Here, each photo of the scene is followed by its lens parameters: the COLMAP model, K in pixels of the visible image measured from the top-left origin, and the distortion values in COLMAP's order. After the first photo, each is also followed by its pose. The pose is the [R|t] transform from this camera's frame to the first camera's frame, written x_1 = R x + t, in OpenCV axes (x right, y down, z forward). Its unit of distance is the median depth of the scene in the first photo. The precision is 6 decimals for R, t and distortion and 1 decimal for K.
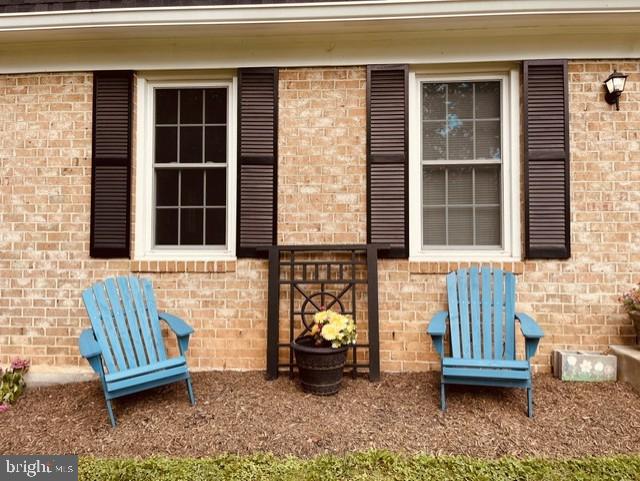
lens RADIAL K [[479.0, 0, 321.5], [0, 479.0, 246.2], [0, 0, 1]] dist [0.031942, -0.015507]
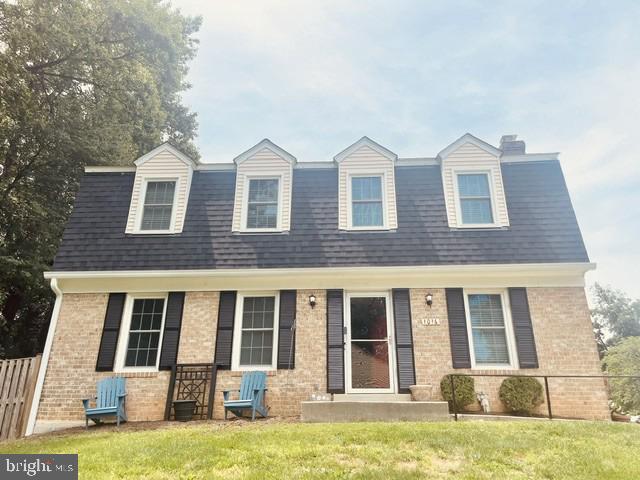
lens RADIAL K [[479.0, 0, 321.0], [0, 479.0, 236.0], [0, 0, 1]] dist [0.031942, -0.015507]
pose [[0.999668, 0.004040, 0.025455, 0.556361], [0.005377, 0.933215, -0.359279, 0.262419], [-0.025206, 0.359297, 0.932883, -1.461188]]
